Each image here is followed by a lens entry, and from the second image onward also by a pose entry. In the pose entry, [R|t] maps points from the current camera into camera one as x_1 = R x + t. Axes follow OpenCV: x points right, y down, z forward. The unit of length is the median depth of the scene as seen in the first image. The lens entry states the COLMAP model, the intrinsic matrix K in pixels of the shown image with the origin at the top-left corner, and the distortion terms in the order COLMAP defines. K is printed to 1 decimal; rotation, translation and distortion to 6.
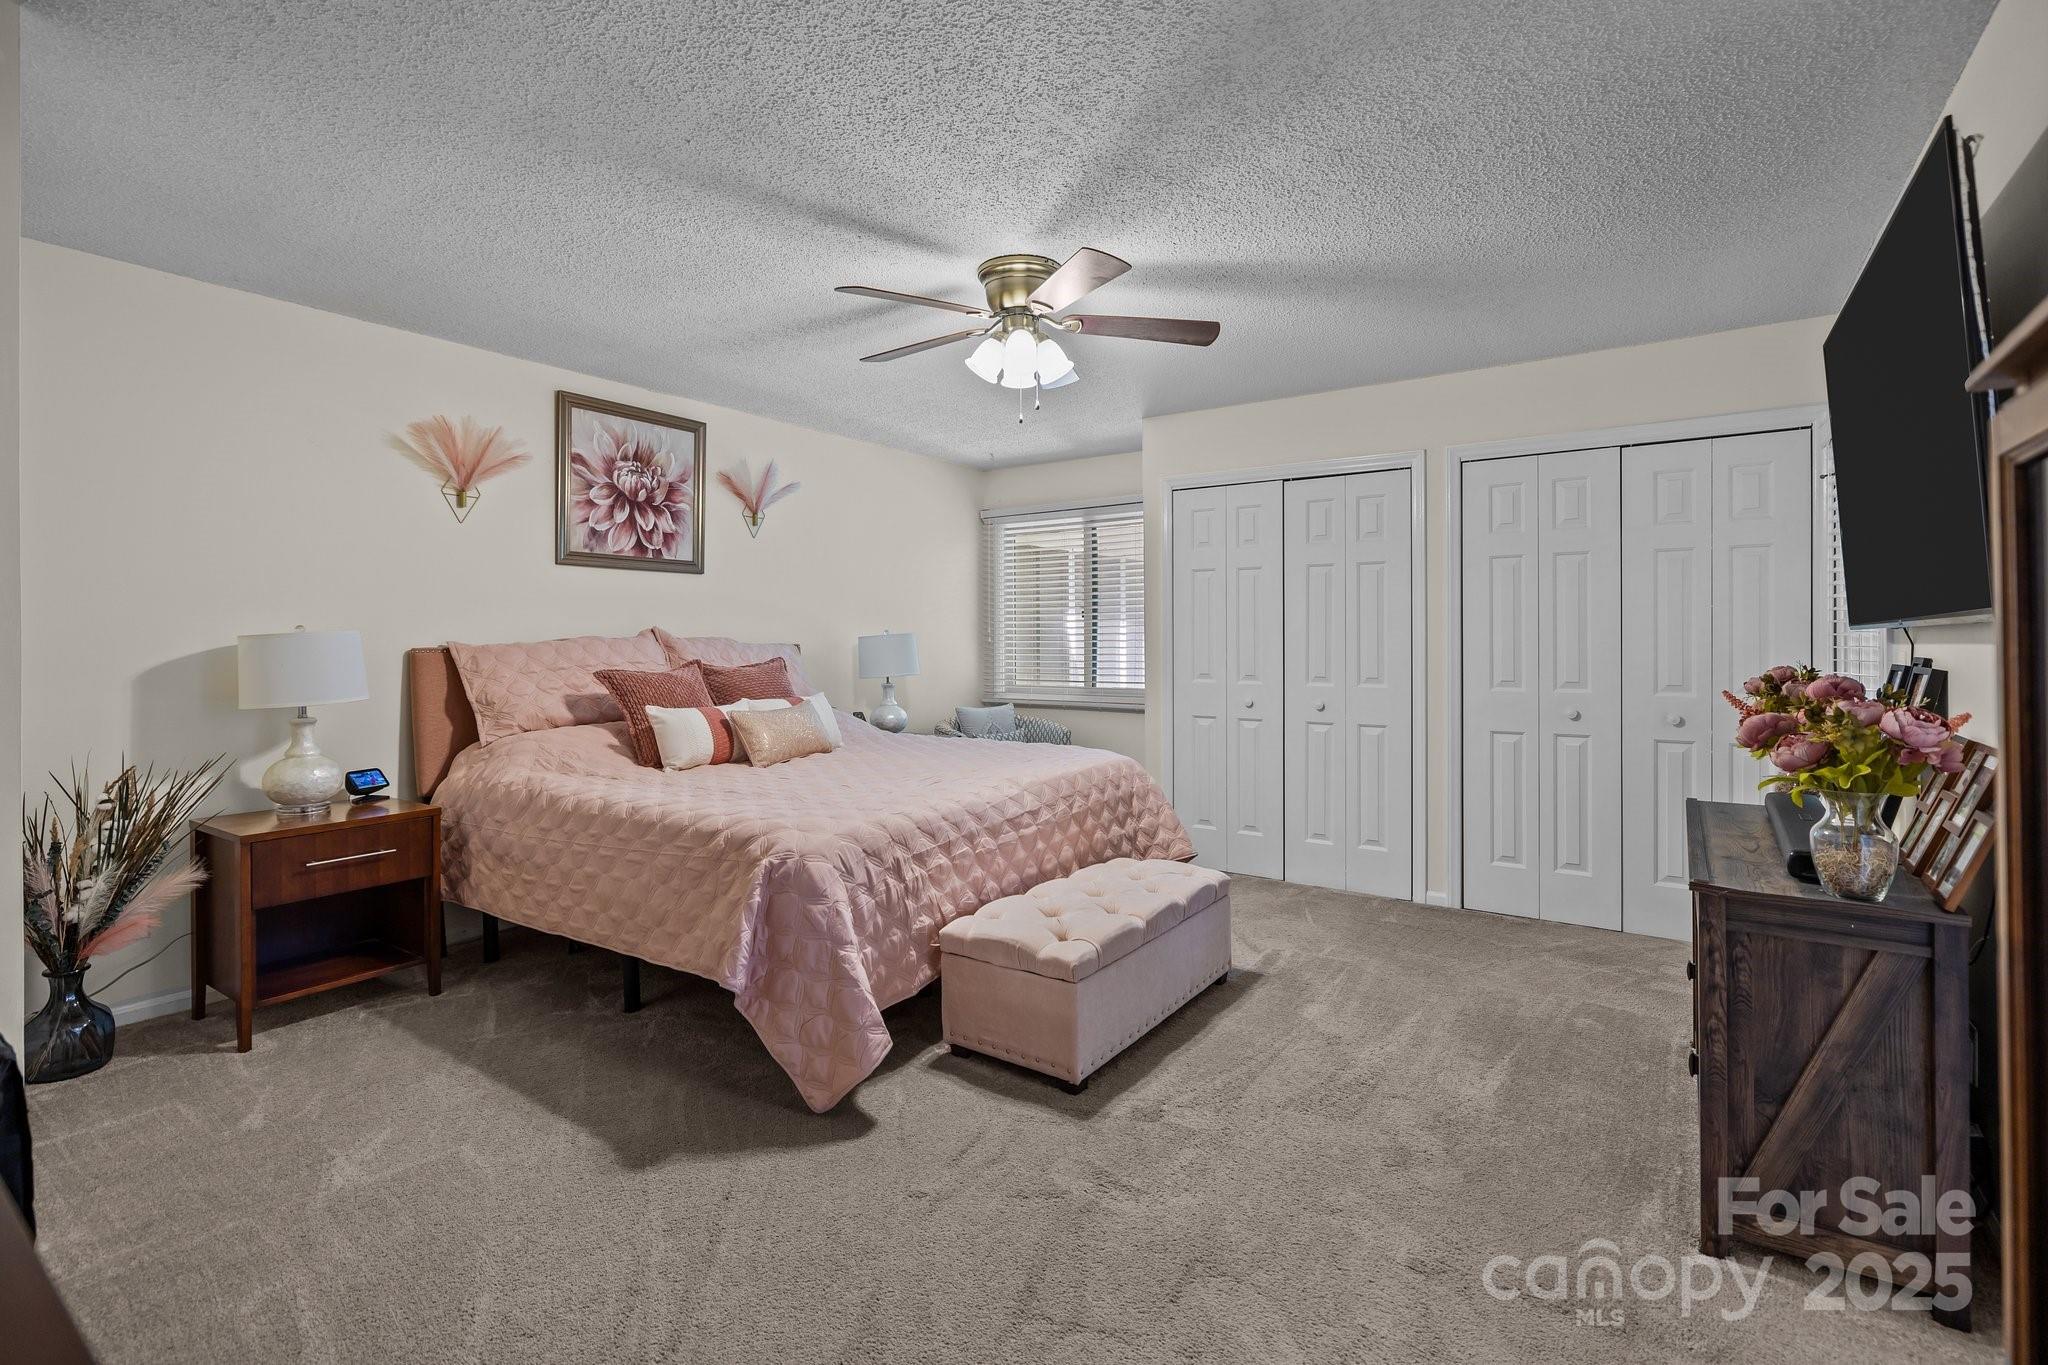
lens RADIAL K [[931.5, 0, 1007.7], [0, 931.5, 645.3], [0, 0, 1]] dist [-0.006520, 0.001914]
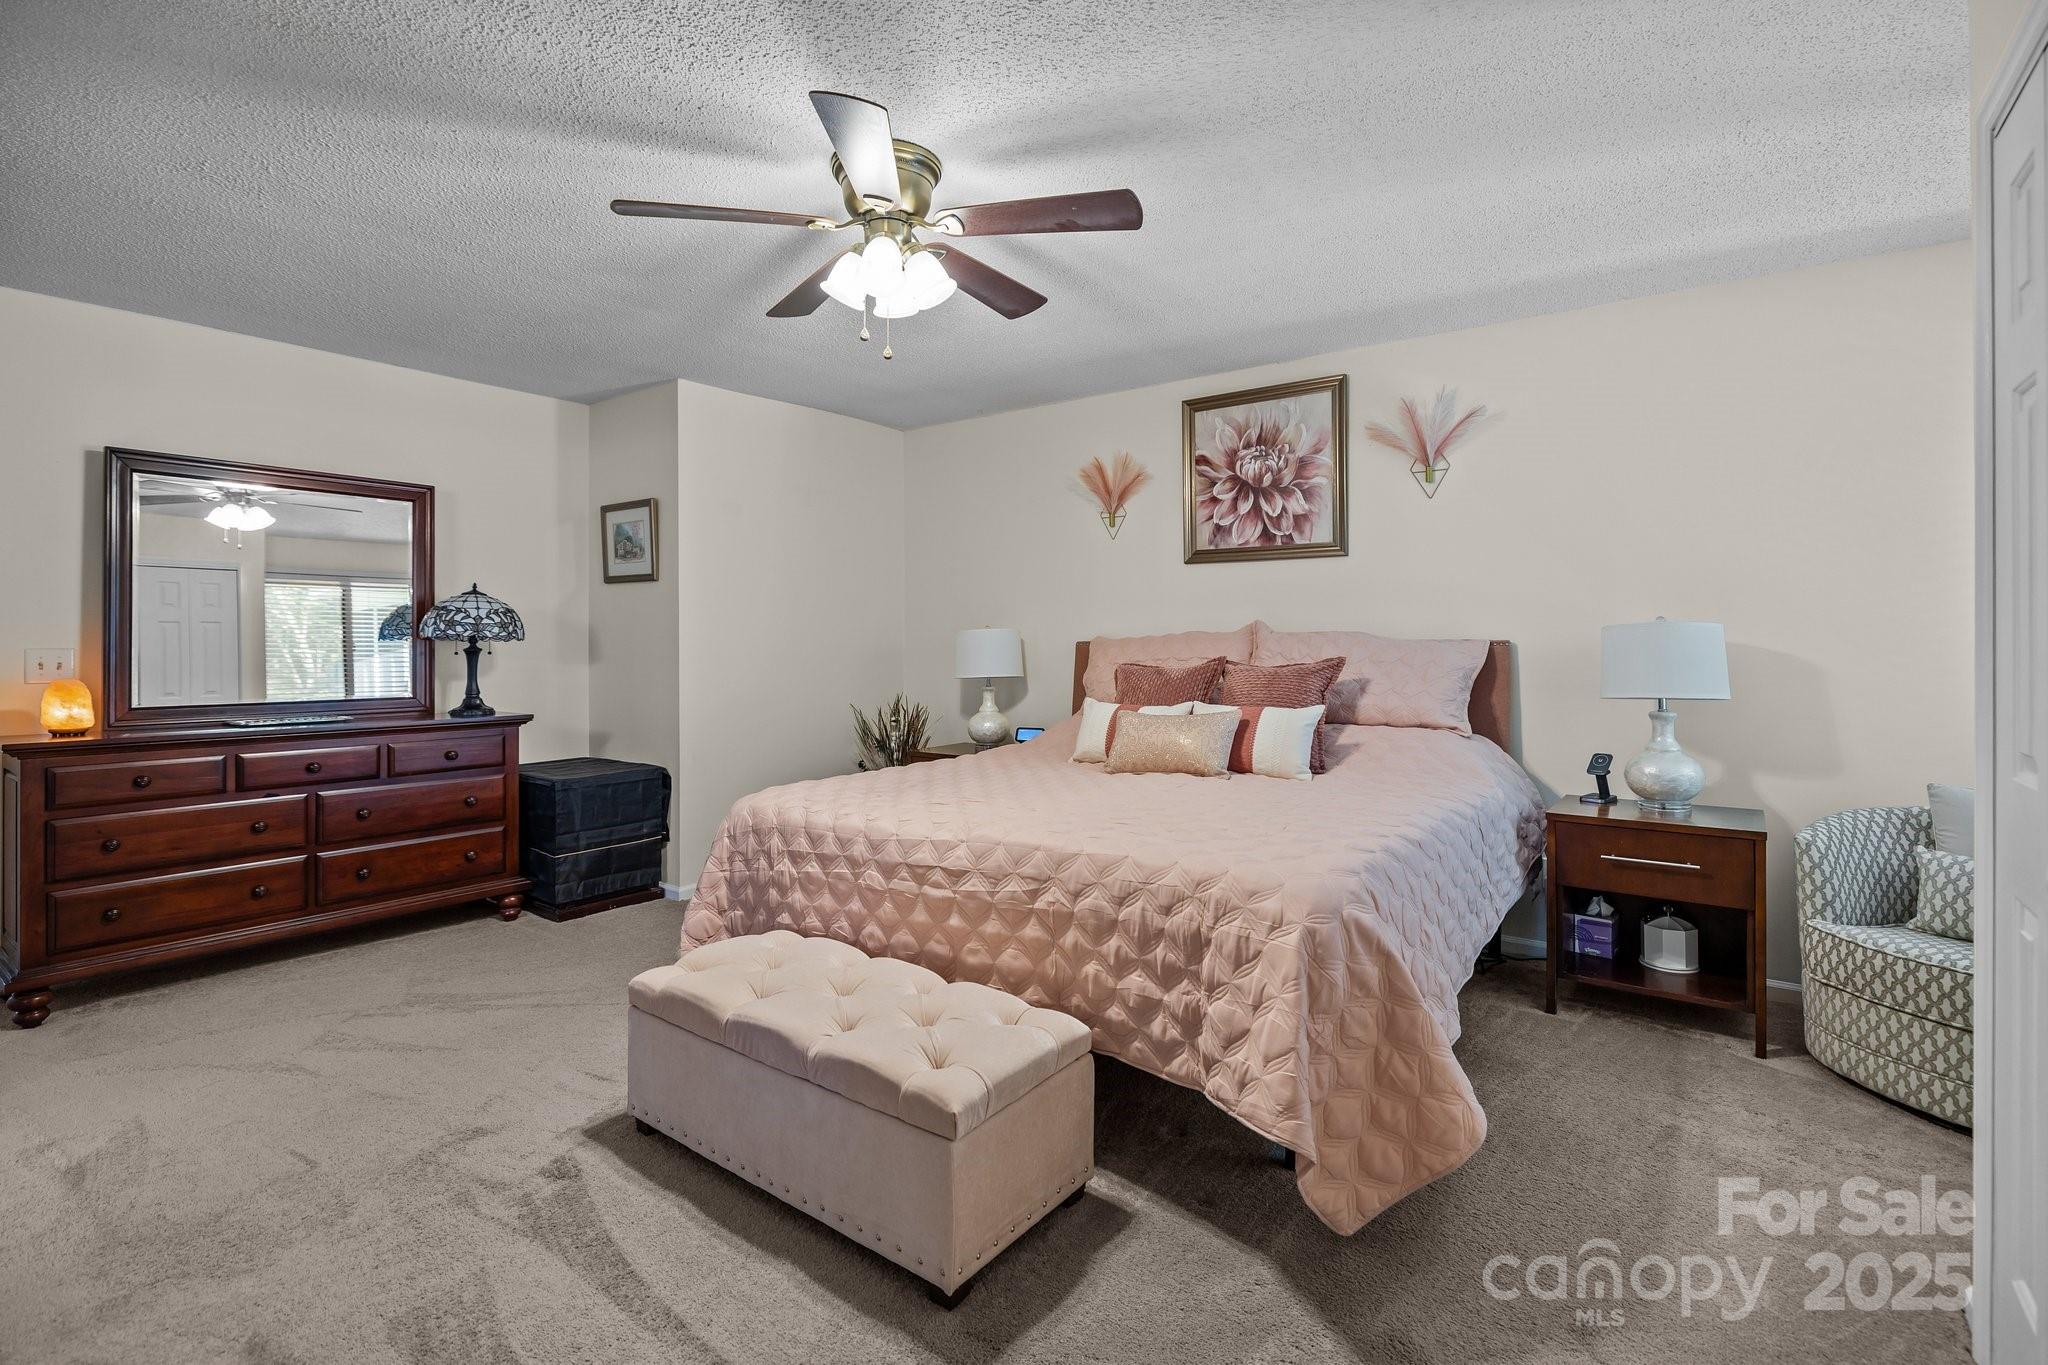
lens RADIAL K [[931.5, 0, 1026.4], [0, 931.5, 635.3], [0, 0, 1]] dist [-0.006520, 0.001914]
pose [[-0.020354, 0.000902, -0.999792, 0.574869], [-0.003007, 0.999995, 0.000963, -0.005411], [0.999788, 0.003026, -0.020351, 0.817401]]
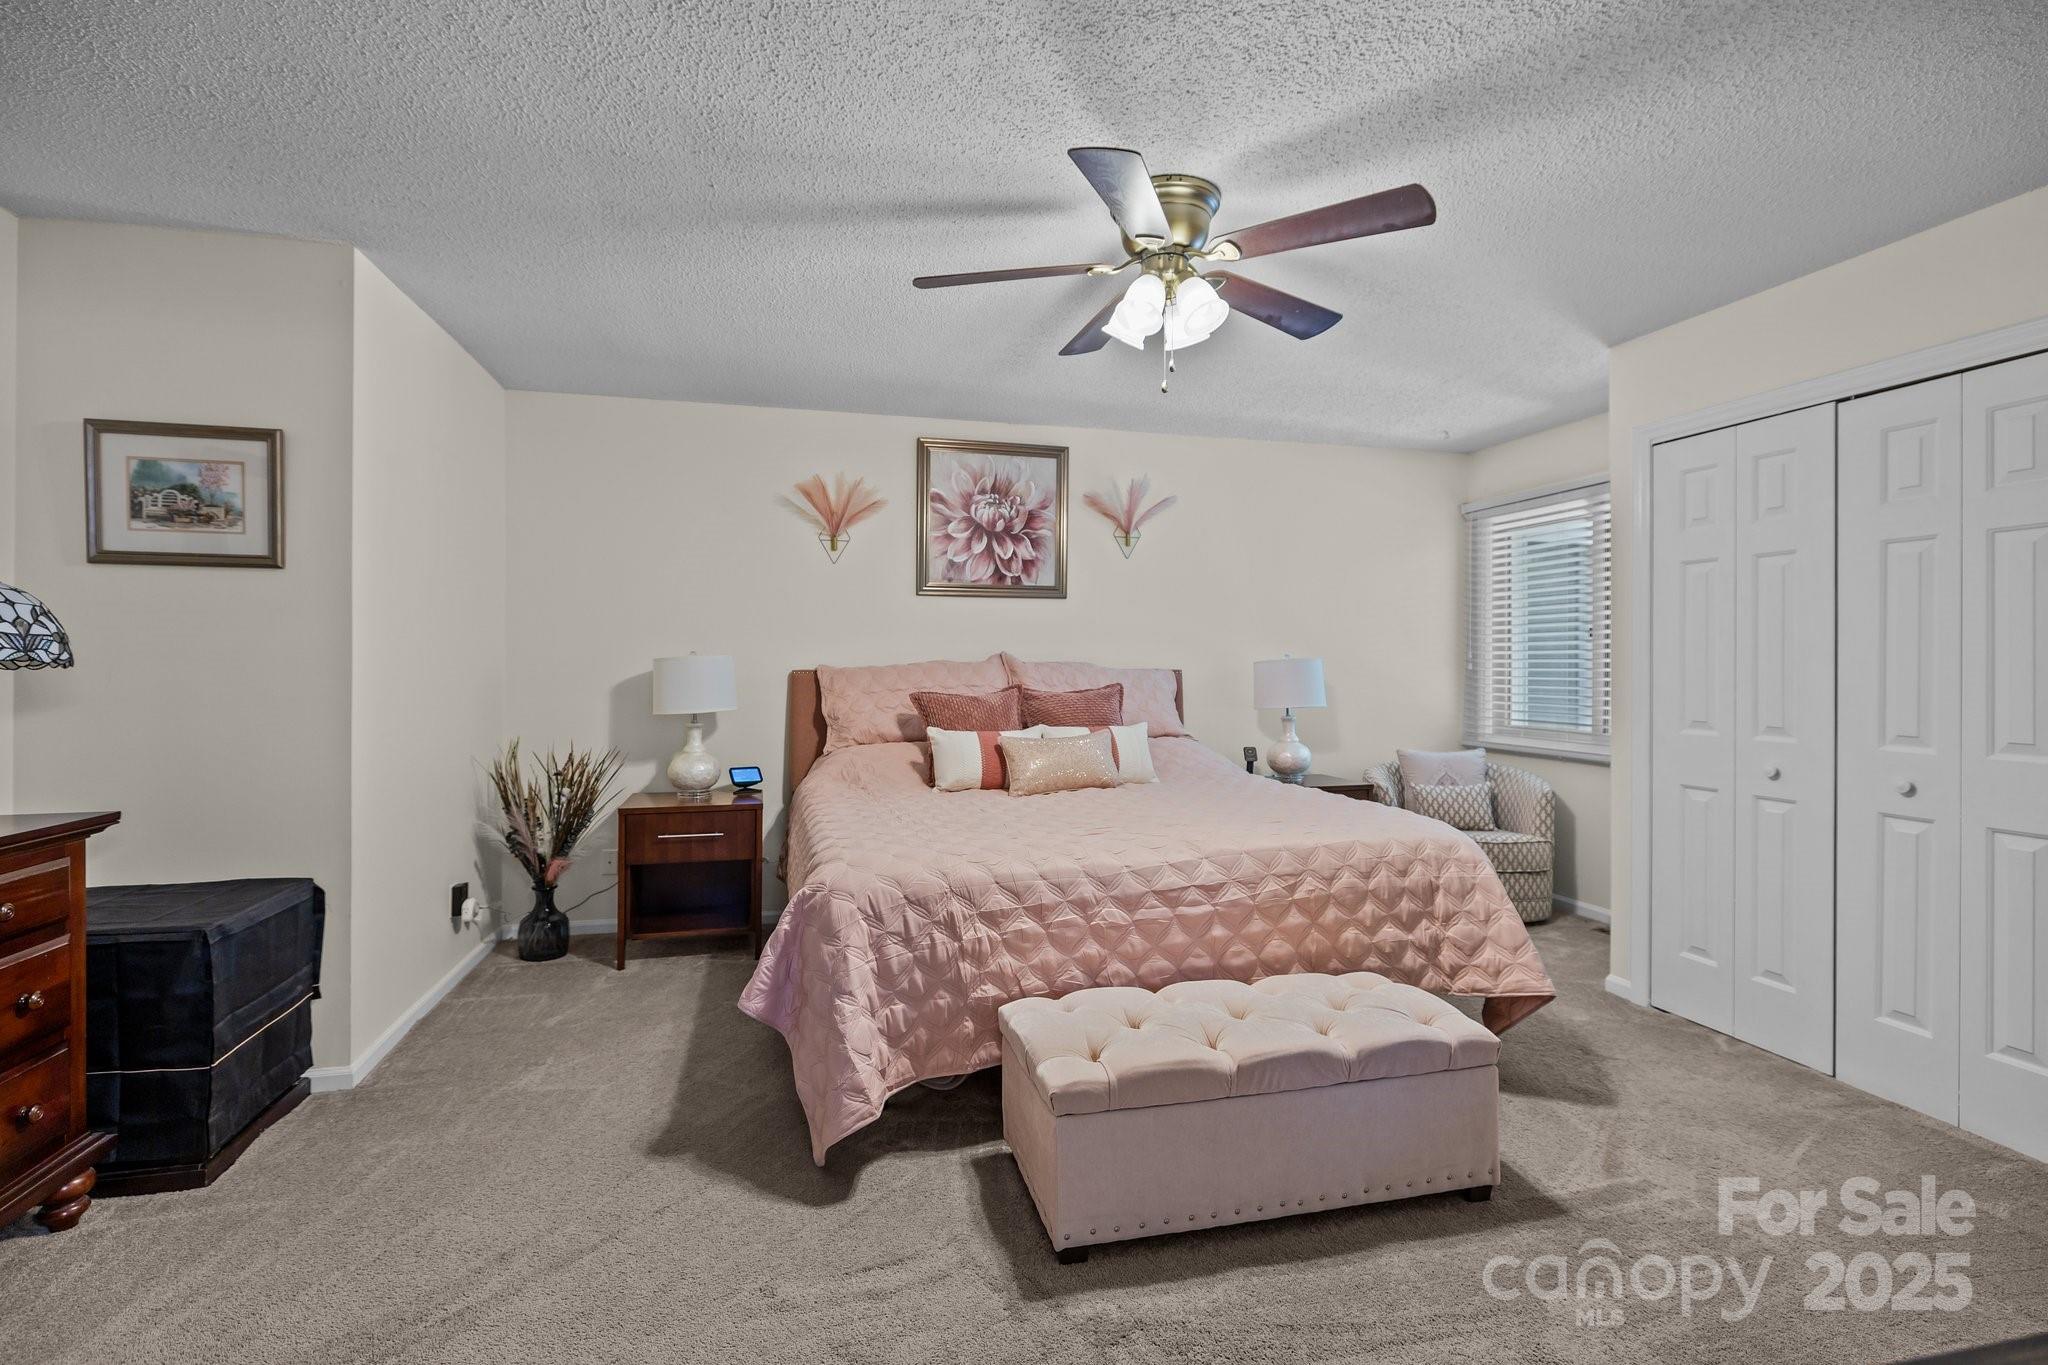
lens RADIAL K [[931.5, 0, 1005.6], [0, 931.5, 664.6], [0, 0, 1]] dist [-0.006520, 0.001914]
pose [[0.755883, 0.005798, -0.654681, 0.311242], [-0.009343, 0.999954, -0.001932, -0.003529], [0.654640, 0.007577, 0.755902, 0.227106]]
